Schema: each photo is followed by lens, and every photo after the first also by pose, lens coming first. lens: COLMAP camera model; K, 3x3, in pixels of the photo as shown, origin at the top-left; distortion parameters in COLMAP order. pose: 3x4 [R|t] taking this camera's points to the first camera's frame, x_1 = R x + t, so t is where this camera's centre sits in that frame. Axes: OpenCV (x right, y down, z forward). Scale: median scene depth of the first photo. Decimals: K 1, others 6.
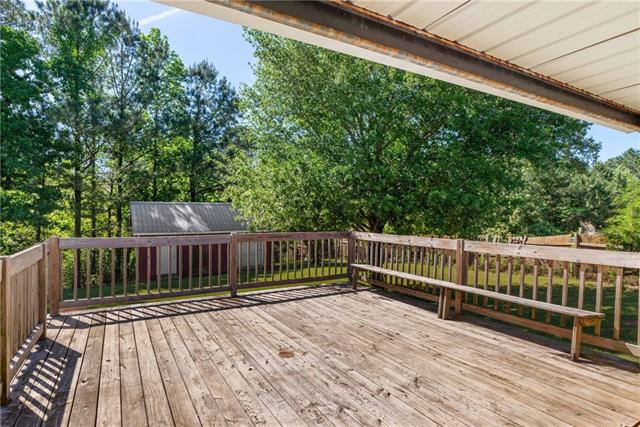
lens RADIAL K [[361.1, 0, 321.2], [0, 361.1, 214.2], [0, 0, 1]] dist [-0.001423, -0.000586]
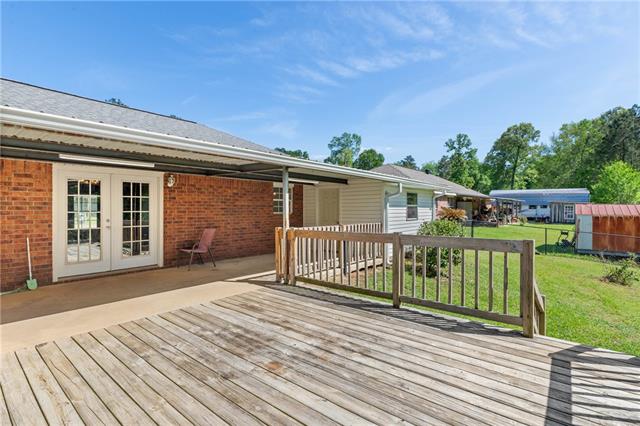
lens RADIAL K [[312.6, 0, 321.3], [0, 312.6, 211.1], [0, 0, 1]] dist [-0.000083, 0.000054]
pose [[-0.940081, 0.002089, -0.340944, 0.059435], [0.002933, 0.999994, -0.001962, 0.001349], [0.340938, -0.002844, -0.940082, 1.769793]]
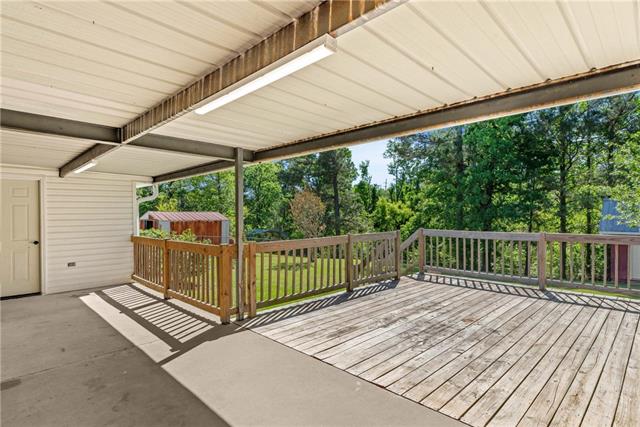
lens RADIAL K [[337.4, 0, 320.9], [0, 337.4, 214.8], [0, 0, 1]] dist [0.006448, 0.001730]
pose [[0.249373, 0.000734, -0.968407, 1.000909], [0.012906, 0.999908, 0.004082, -0.024751], [0.968321, -0.013516, 0.249341, 0.144859]]
